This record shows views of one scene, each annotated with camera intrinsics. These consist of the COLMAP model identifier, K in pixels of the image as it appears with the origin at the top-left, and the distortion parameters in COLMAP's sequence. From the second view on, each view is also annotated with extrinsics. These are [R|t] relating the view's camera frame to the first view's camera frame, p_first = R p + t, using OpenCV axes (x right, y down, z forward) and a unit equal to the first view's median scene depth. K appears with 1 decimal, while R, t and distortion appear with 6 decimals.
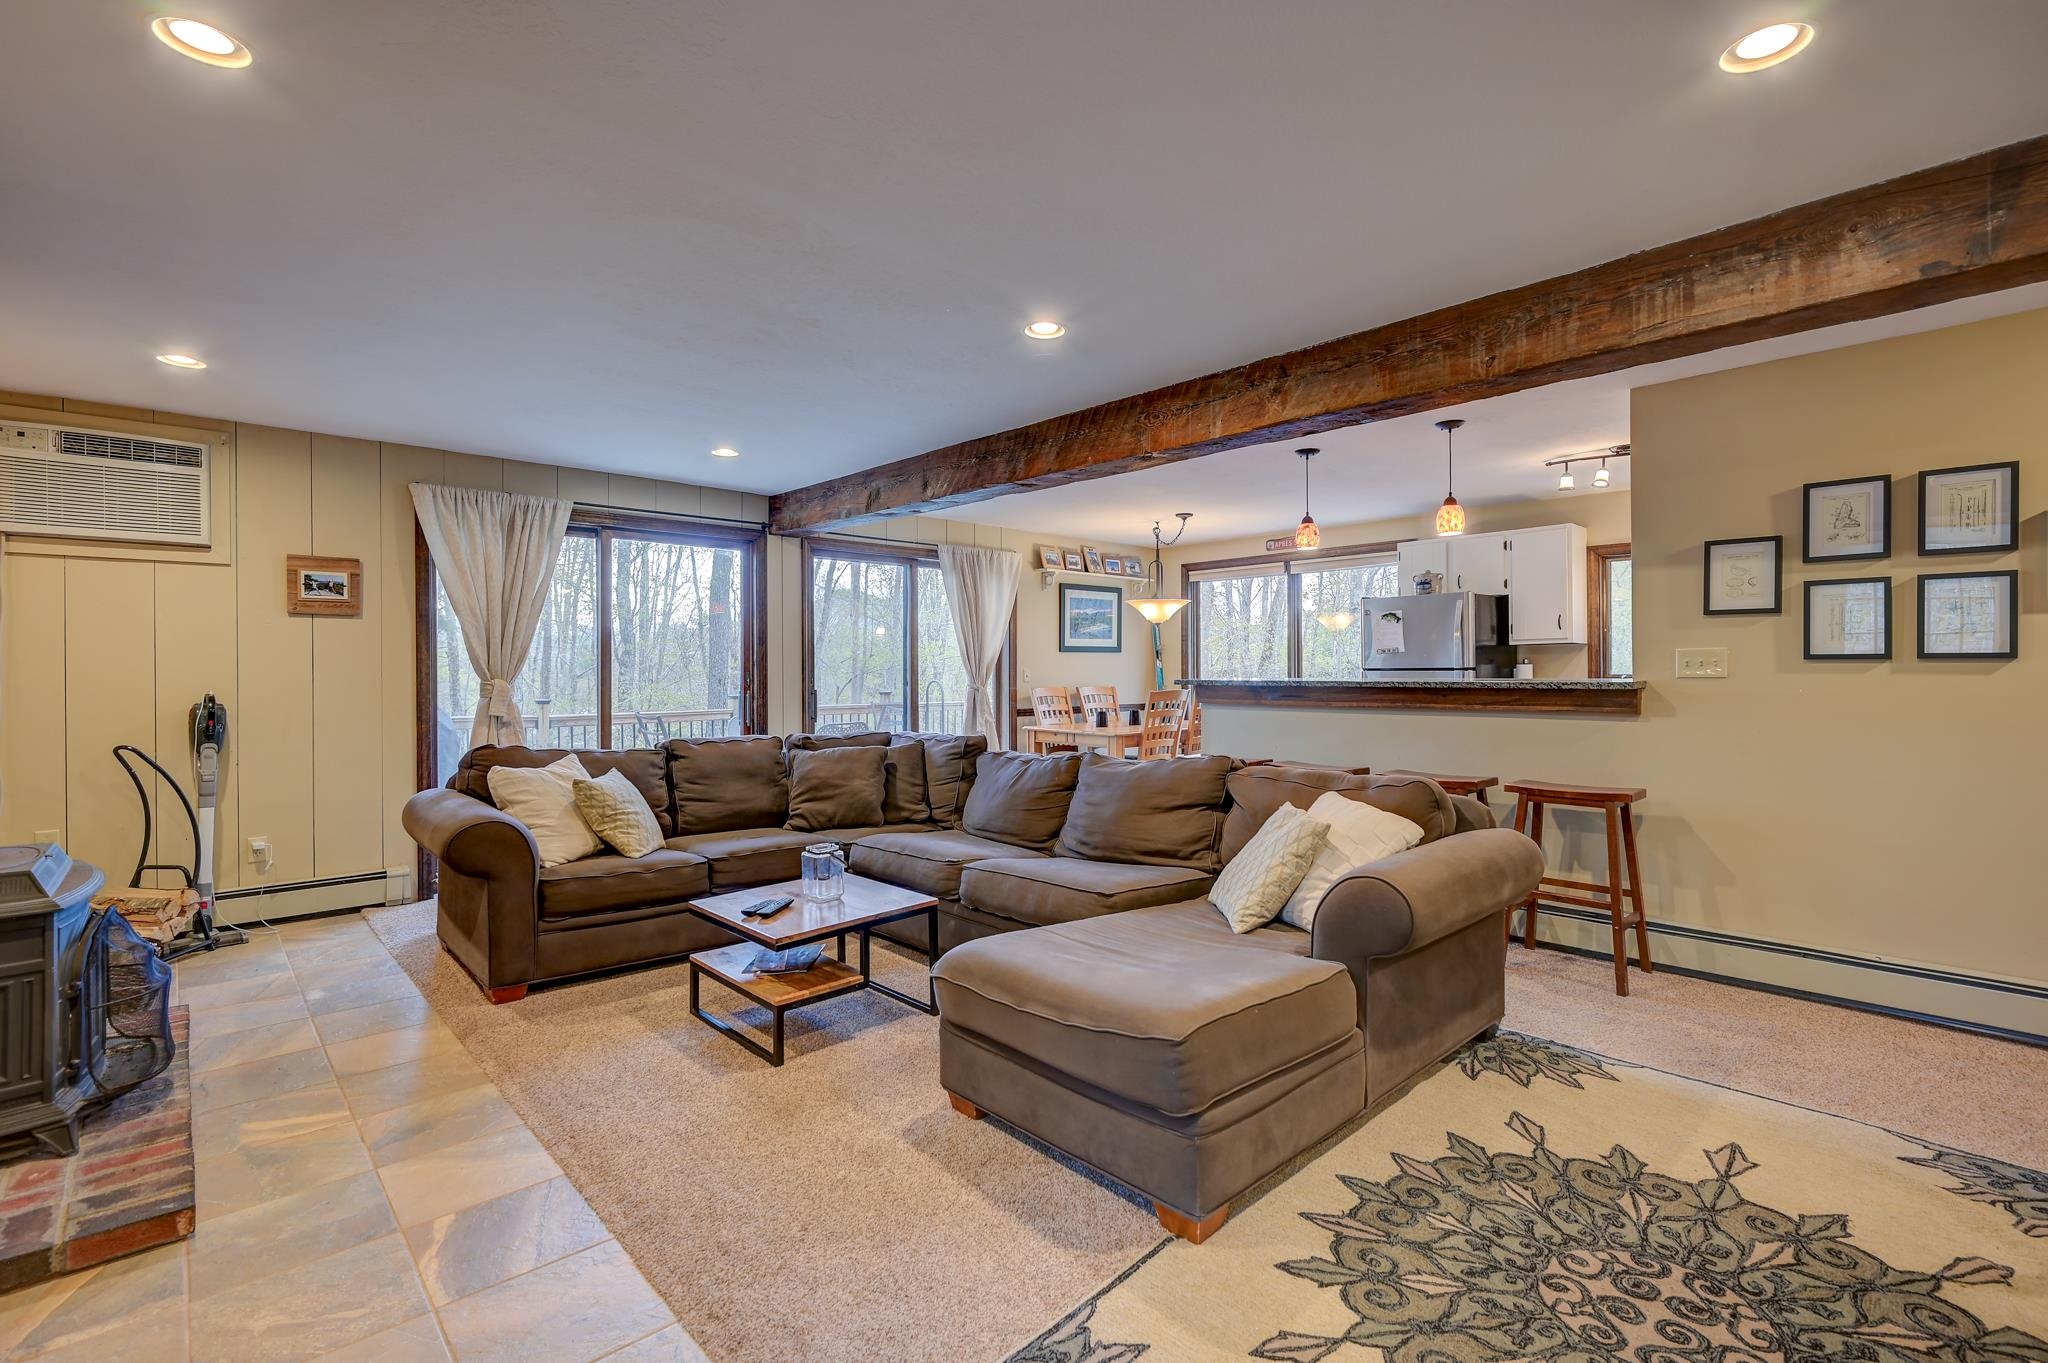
lens RADIAL K [[926.1, 0, 1029.8], [0, 926.1, 675.2], [0, 0, 1]] dist [-0.001171, 0.000030]
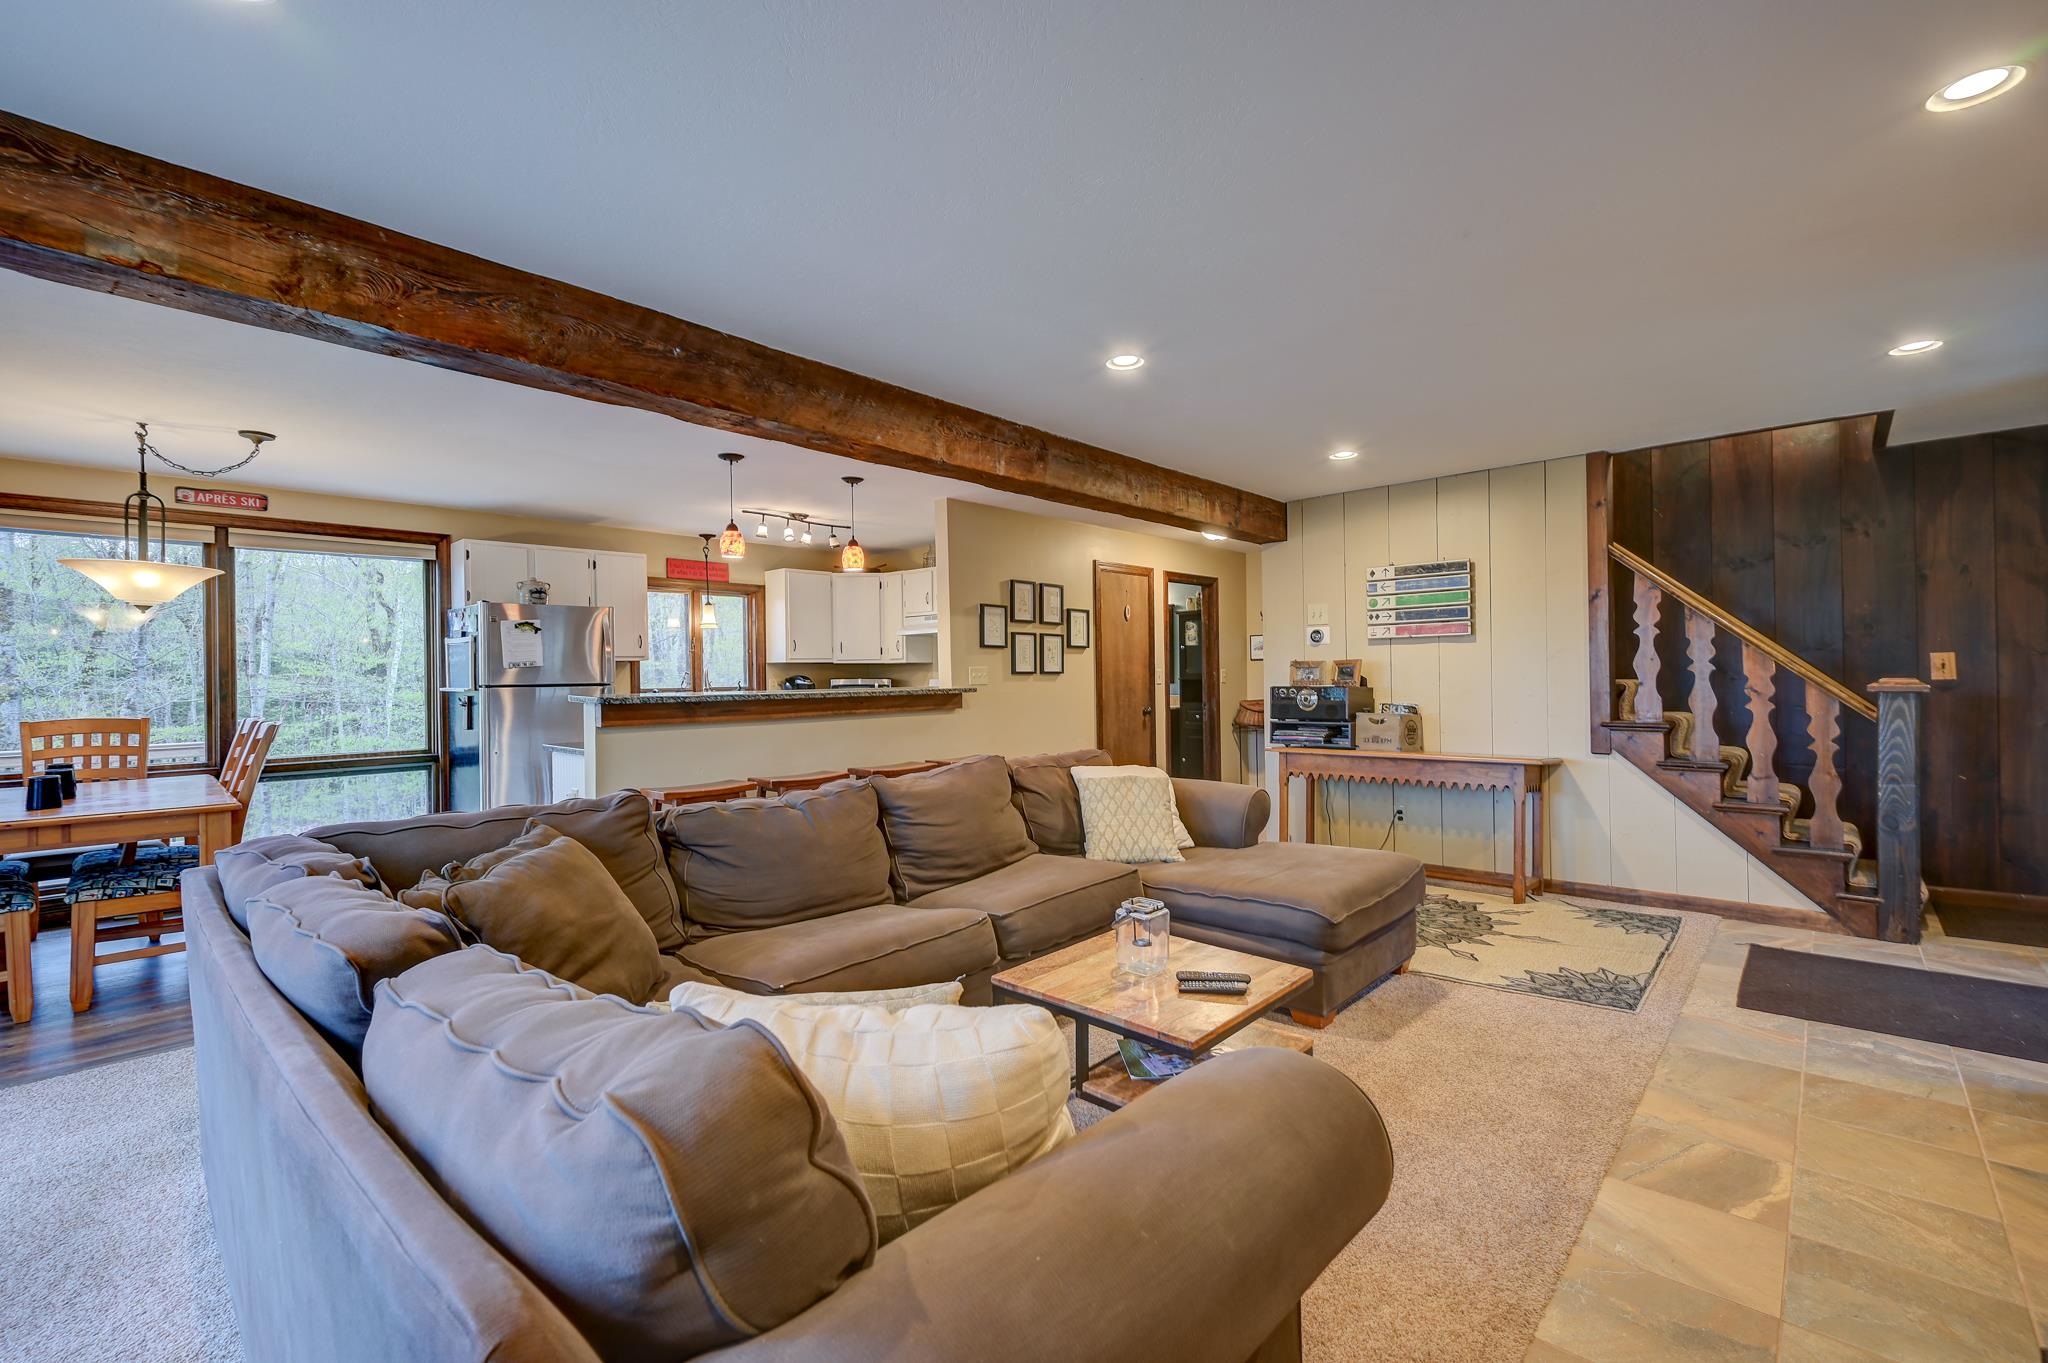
lens RADIAL K [[883.9, 0, 1029.3], [0, 883.9, 673.7], [0, 0, 1]] dist [-0.001182, 0.000233]
pose [[-0.077637, 0.008657, 0.996944, -0.666318], [0.019330, 0.999787, -0.007177, -0.003215], [-0.996794, 0.018714, -0.077788, 0.797589]]
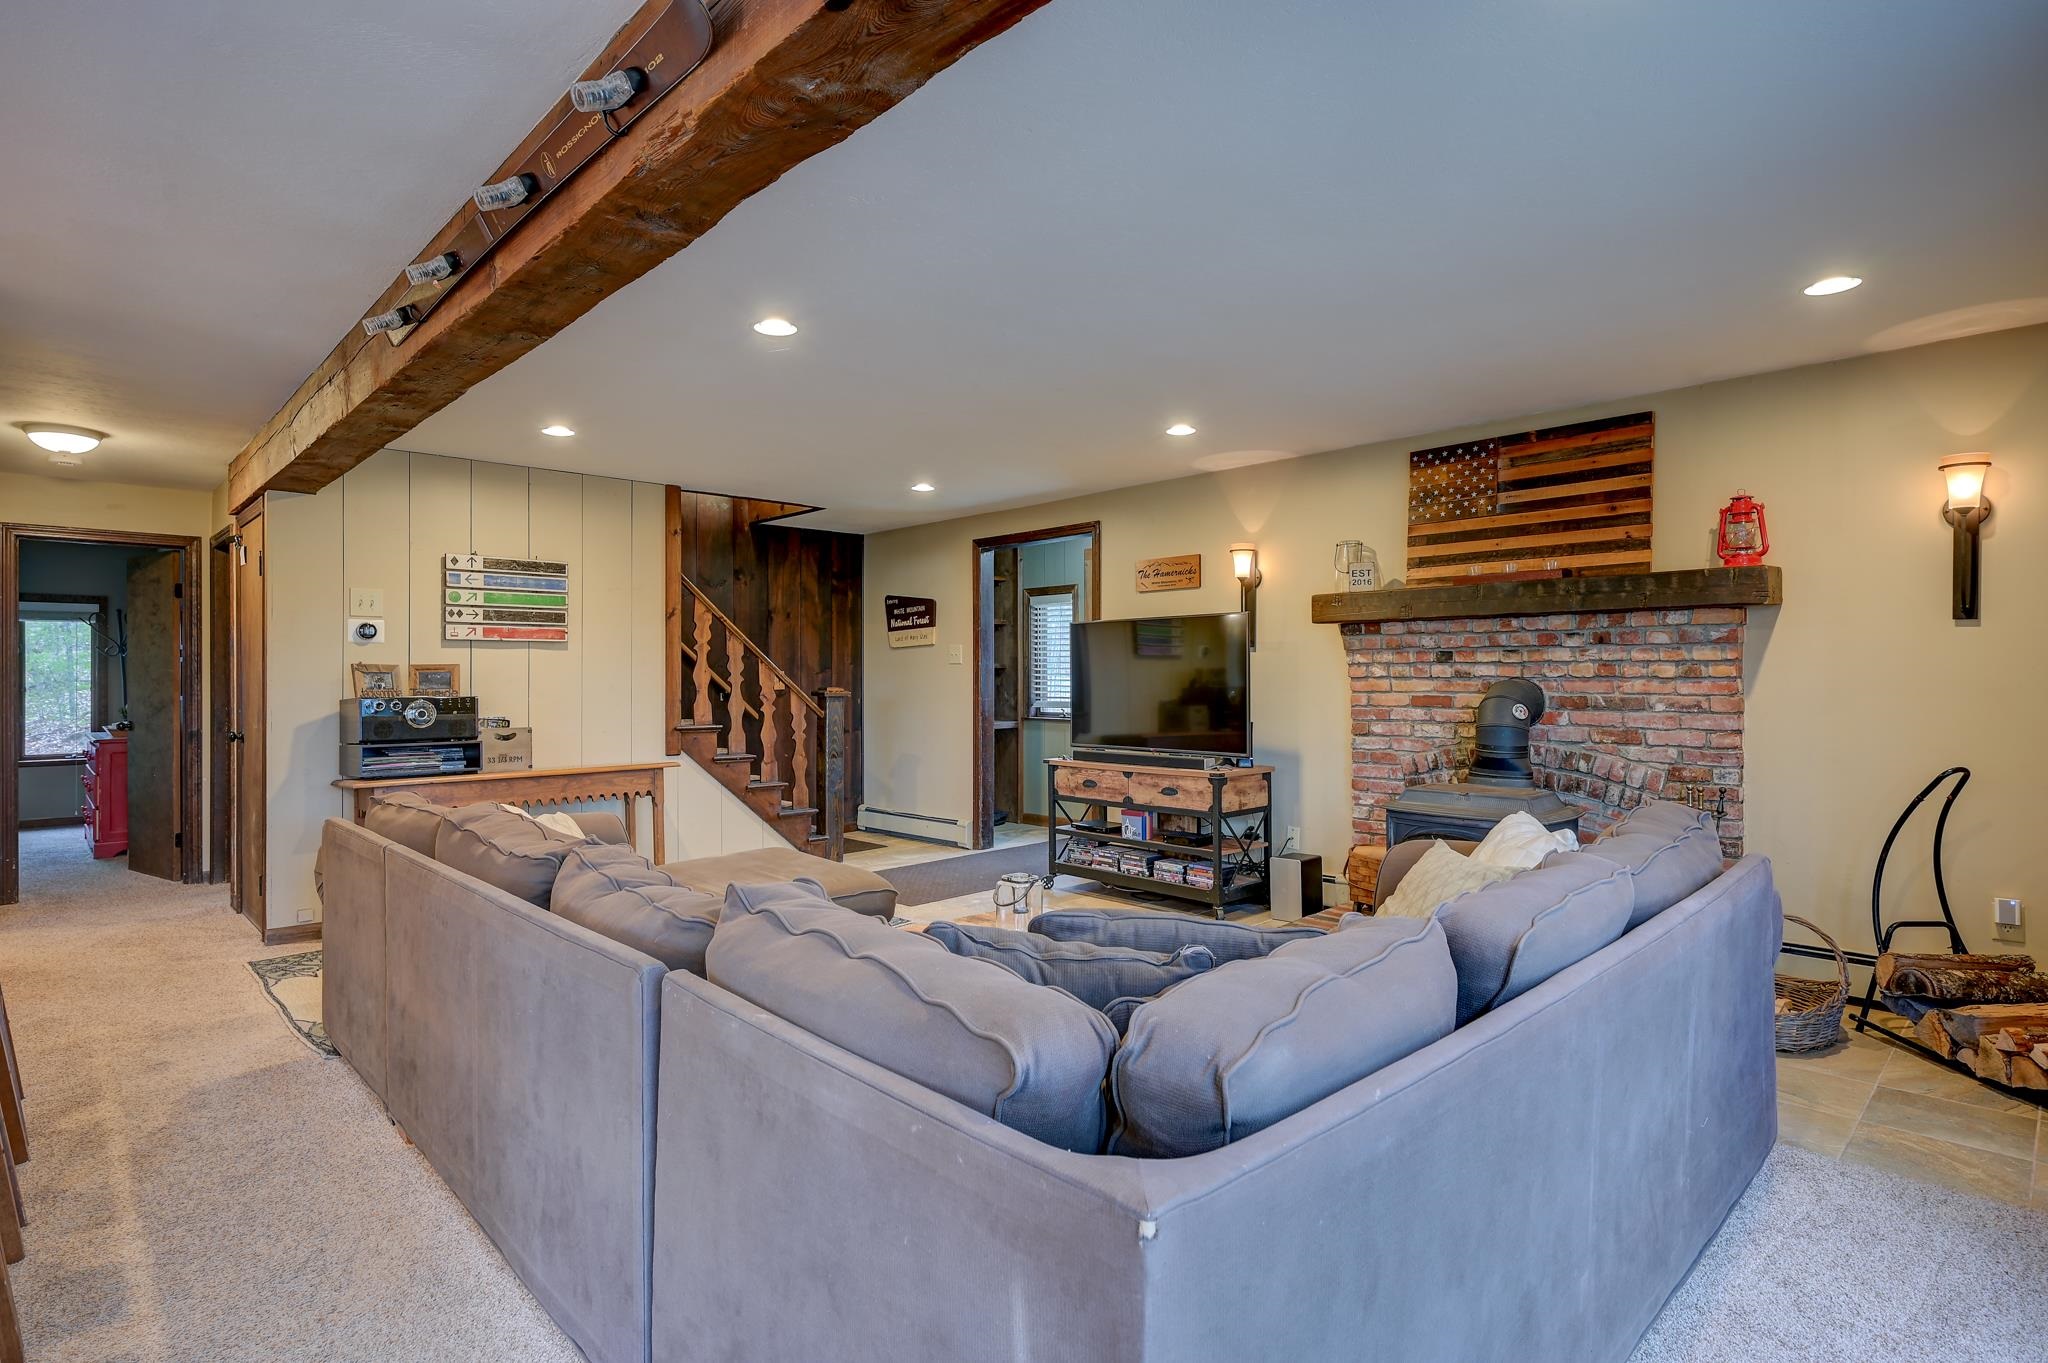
lens RADIAL K [[1027.2, 0, 1025.6], [0, 1027.2, 671.1], [0, 0, 1]] dist [-0.001346, 0.000359]
pose [[-0.999743, 0.008203, -0.021142, -0.143748], [0.008238, 0.999965, -0.001596, -0.007709], [0.021128, -0.001769, -0.999775, 1.381045]]
